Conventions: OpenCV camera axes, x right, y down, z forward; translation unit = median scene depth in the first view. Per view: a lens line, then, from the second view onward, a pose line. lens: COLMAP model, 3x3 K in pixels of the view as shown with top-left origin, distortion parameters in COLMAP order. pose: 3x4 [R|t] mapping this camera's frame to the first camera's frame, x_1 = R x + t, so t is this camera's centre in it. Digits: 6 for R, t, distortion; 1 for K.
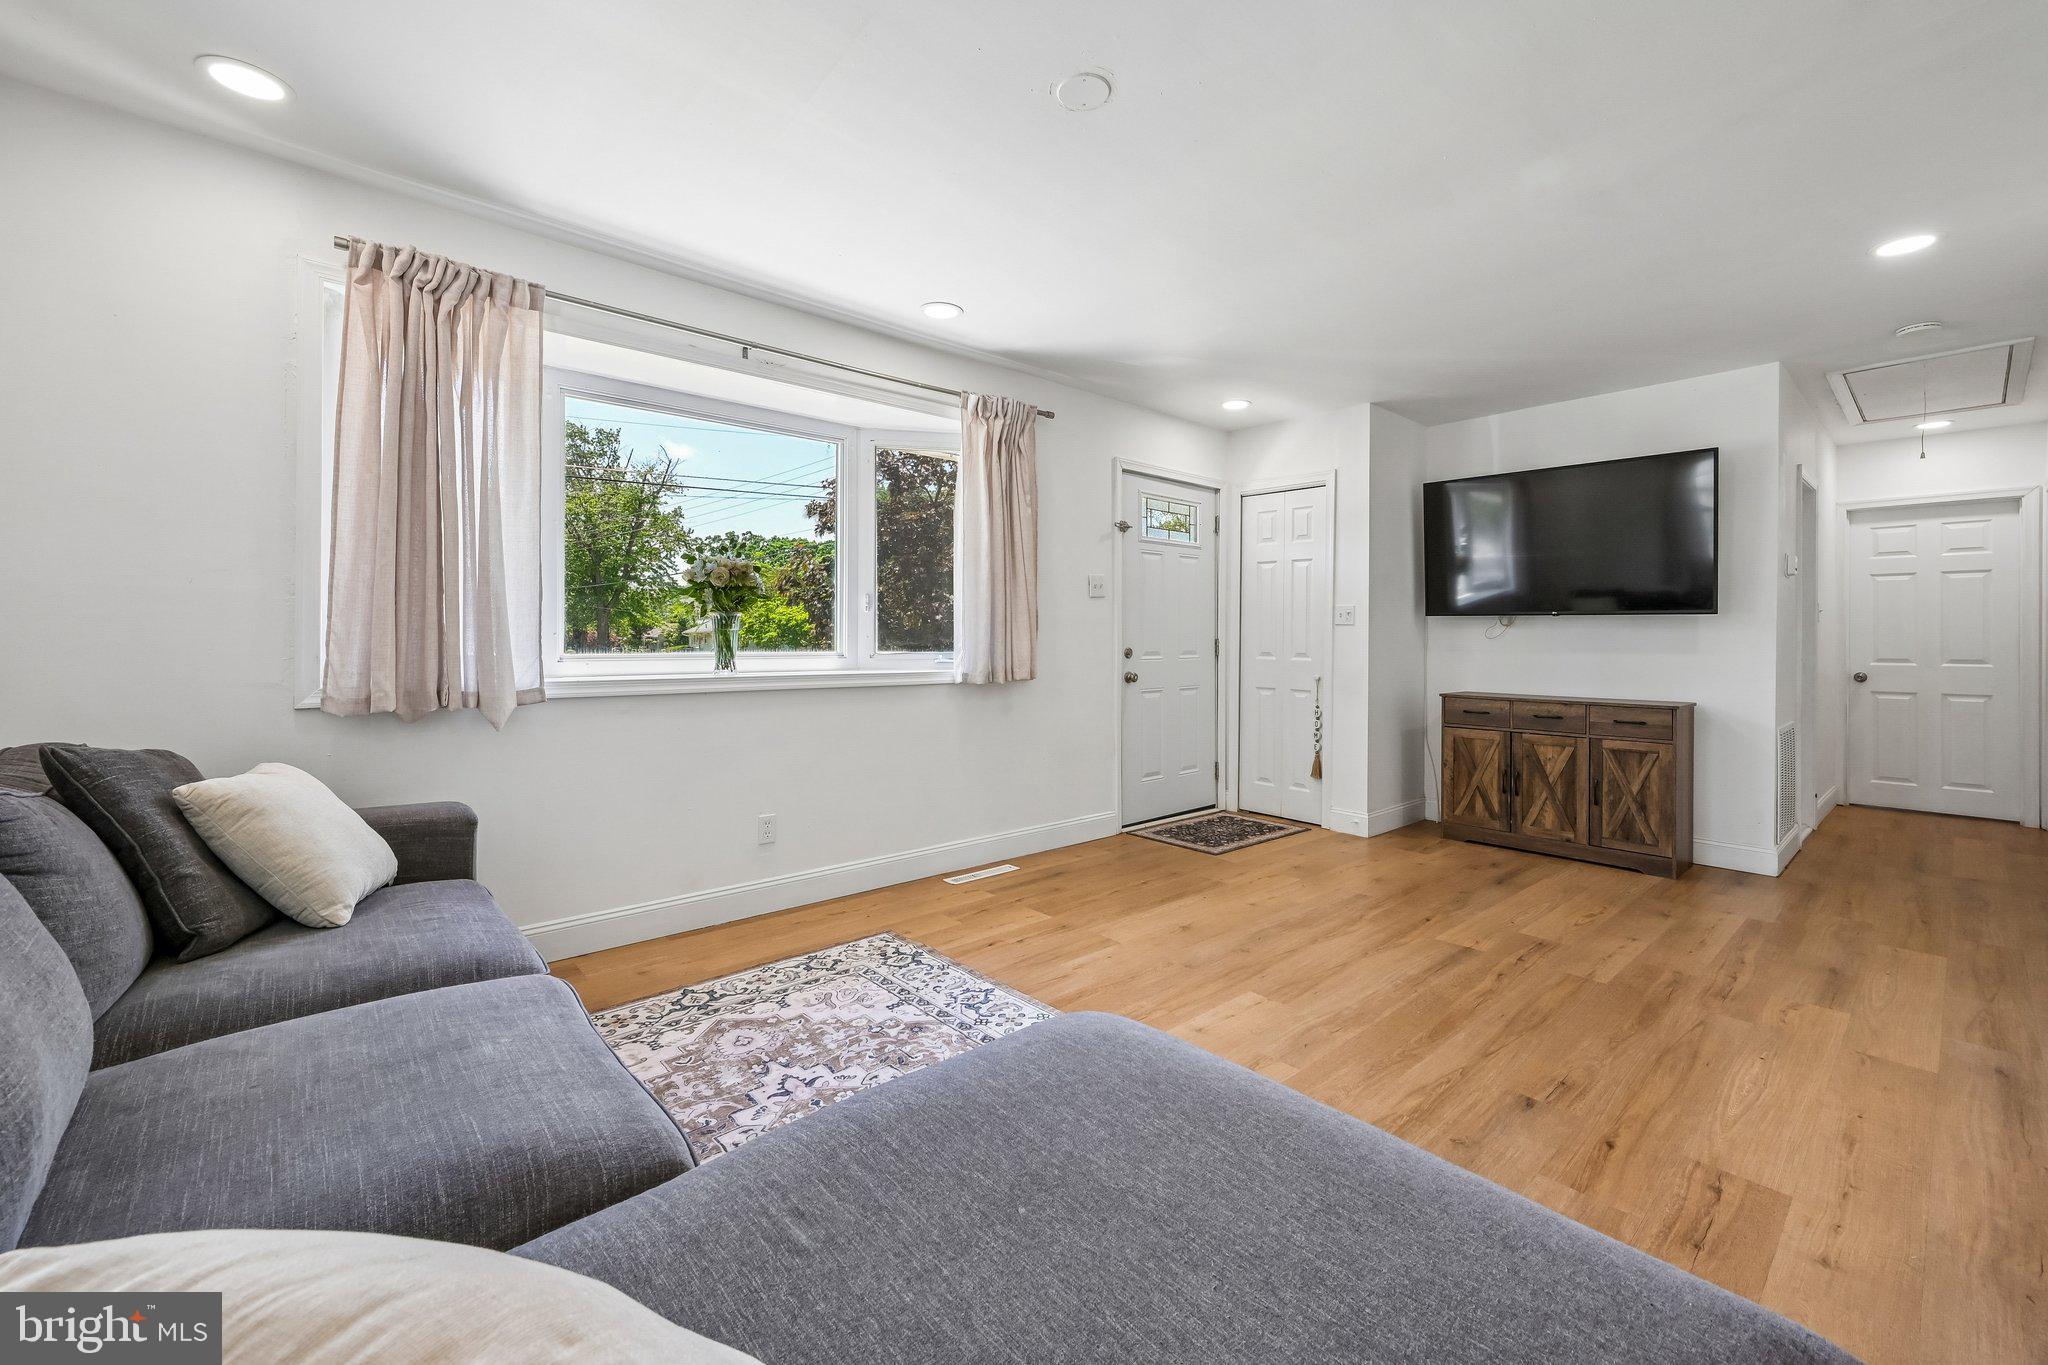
lens RADIAL K [[821.6, 0, 1052.0], [0, 821.6, 633.8], [0, 0, 1]] dist [0.000570, -0.001009]
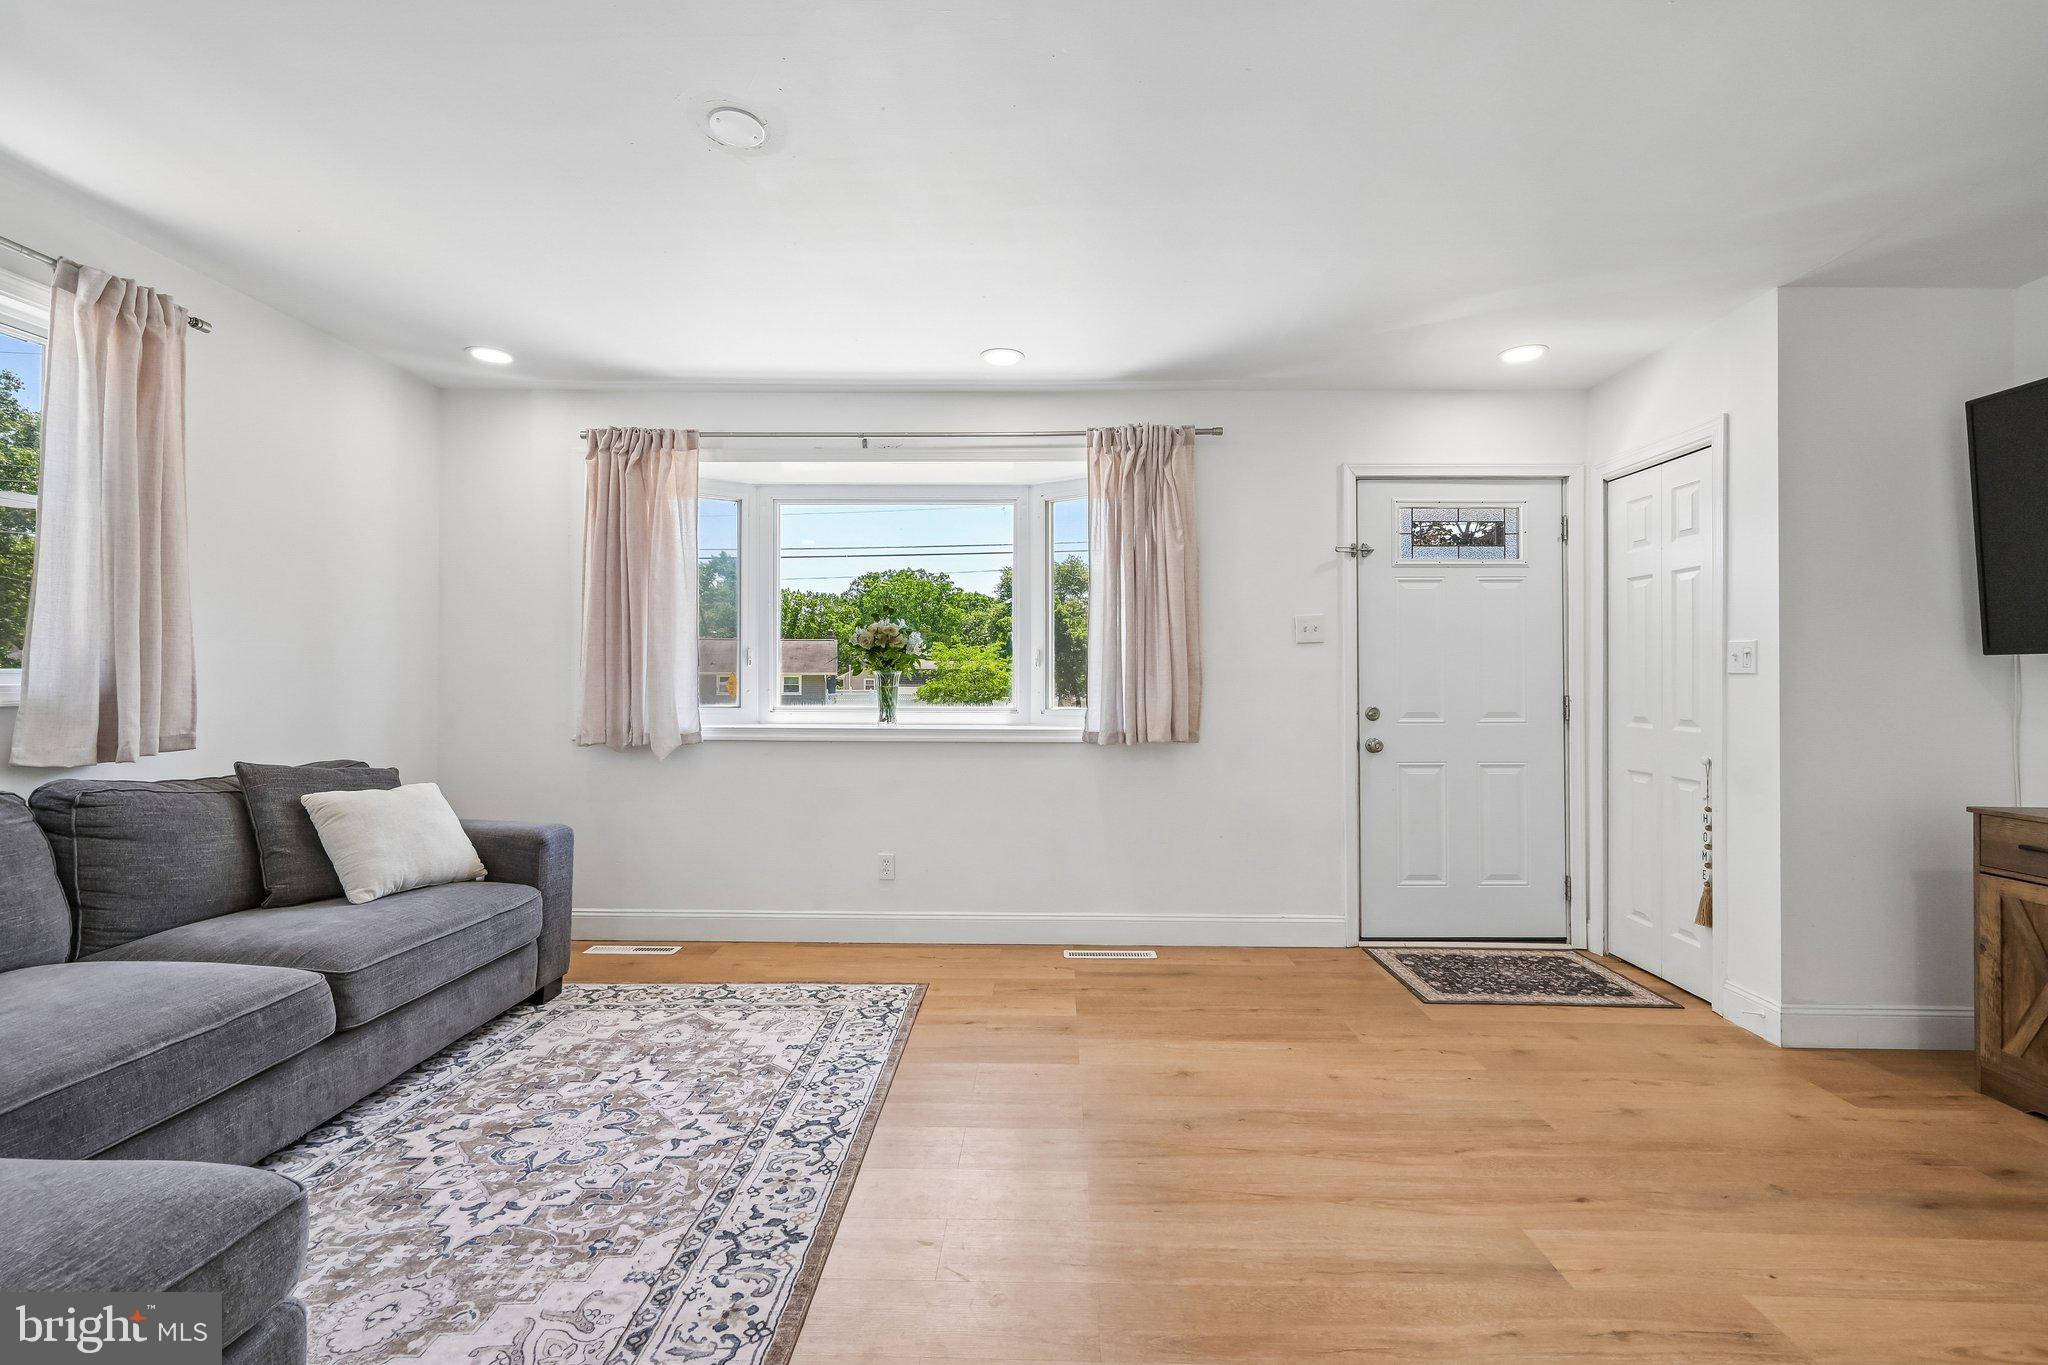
lens RADIAL K [[821.6, 0, 1040.7], [0, 821.6, 682.1], [0, 0, 1]] dist [0.000570, -0.001009]
pose [[0.734926, -0.004334, -0.678133, 0.506775], [0.003523, 0.999990, -0.002572, -0.007264], [0.678138, -0.000499, 0.734934, 0.295277]]
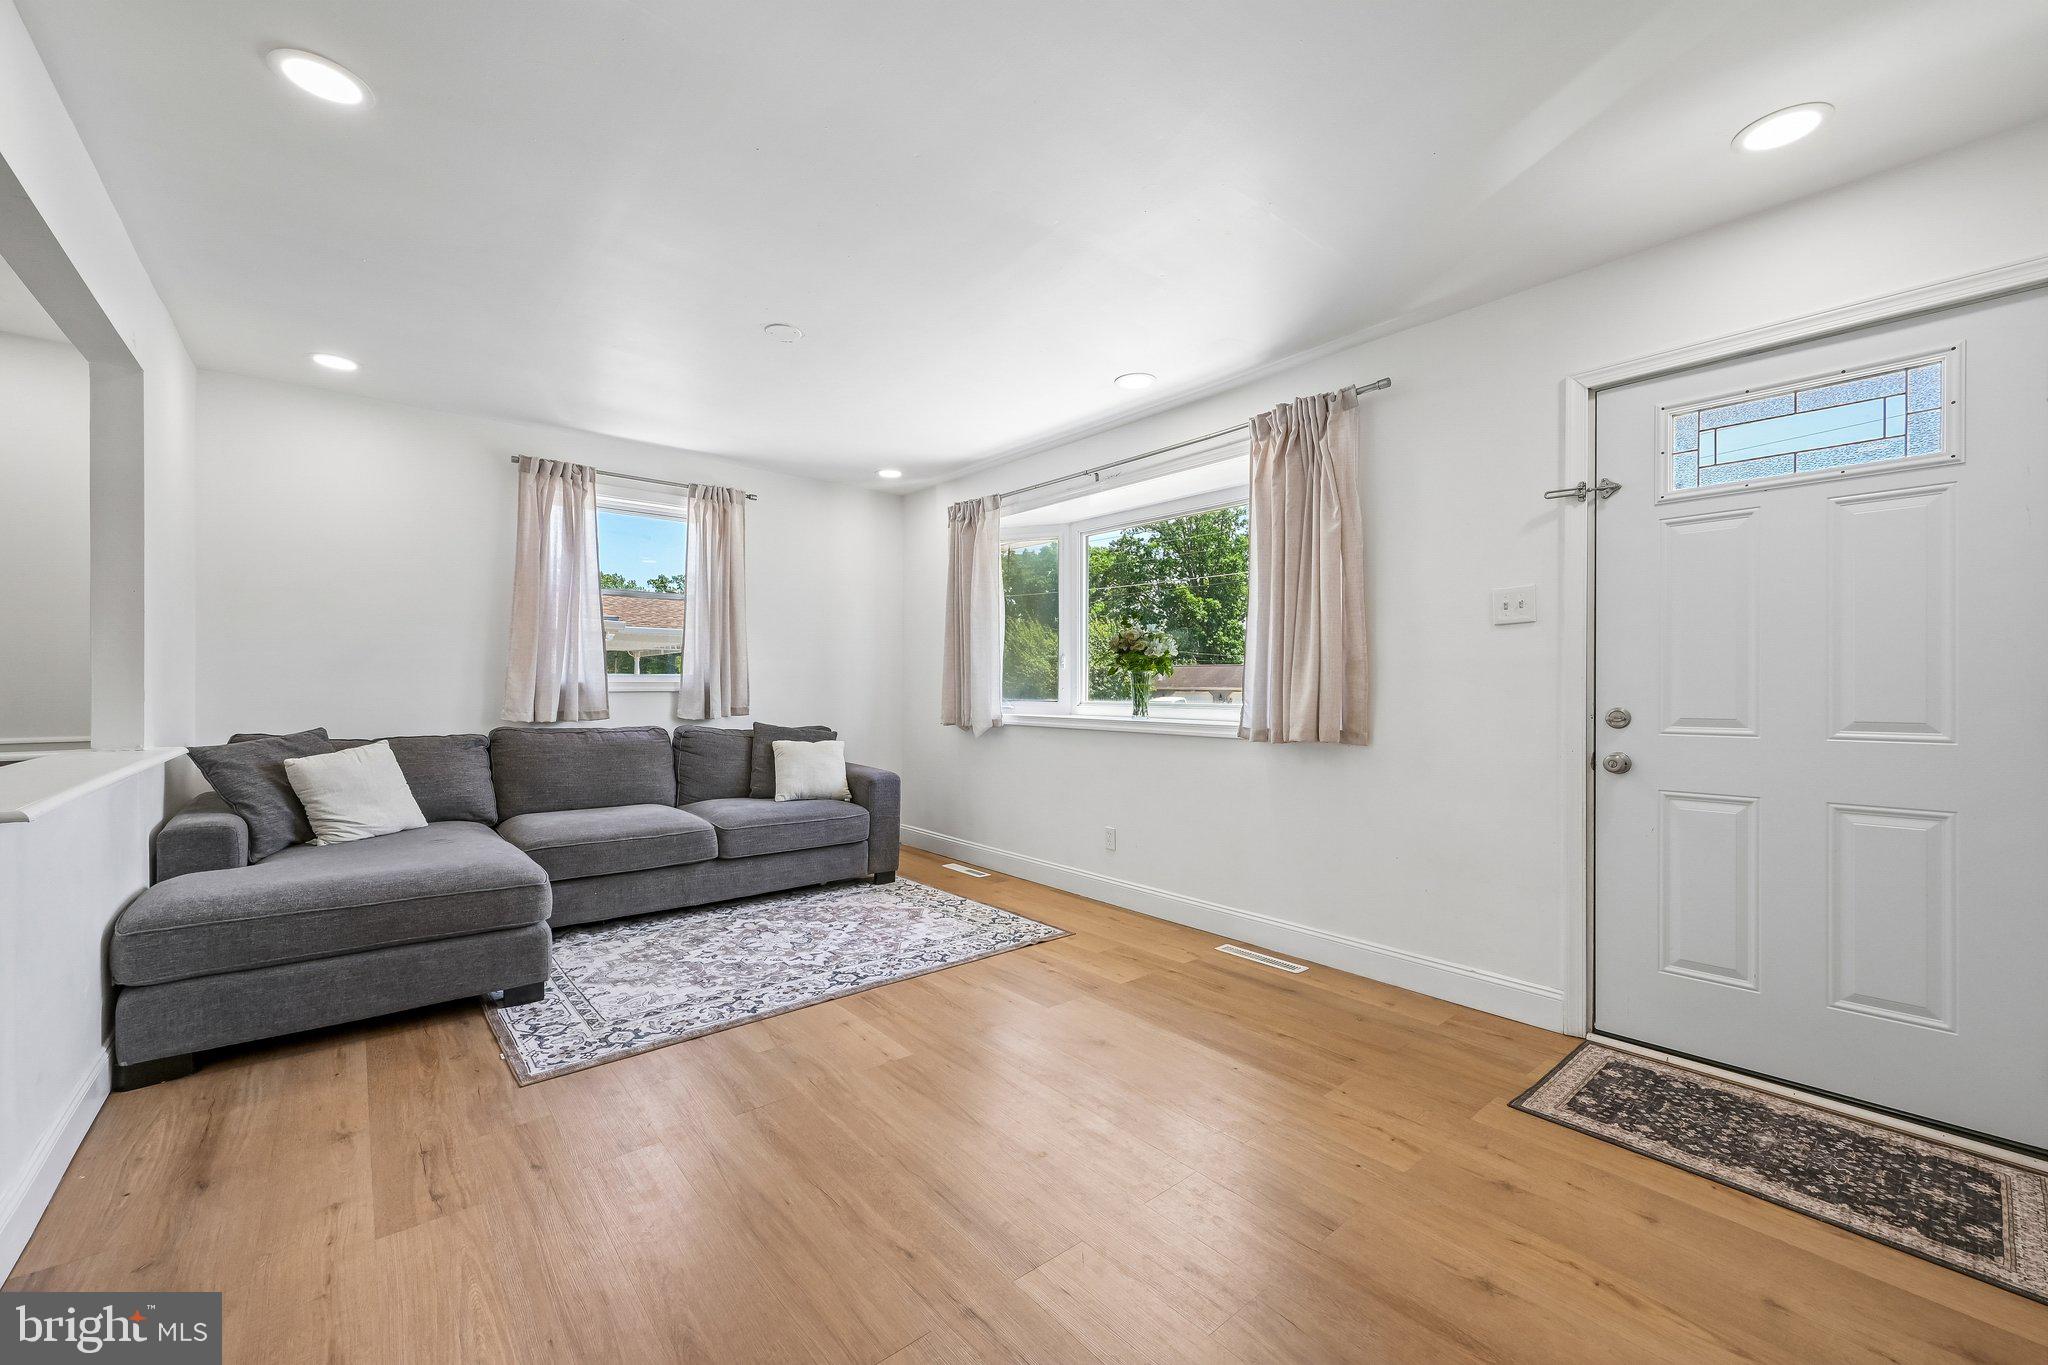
lens RADIAL K [[821.6, 0, 1034.5], [0, 821.6, 689.0], [0, 0, 1]] dist [0.000570, -0.001009]
pose [[-0.032630, -0.002609, -0.999464, 0.850799], [0.001024, 0.999996, -0.002643, 0.006269], [0.999467, -0.001110, -0.032627, 0.831453]]
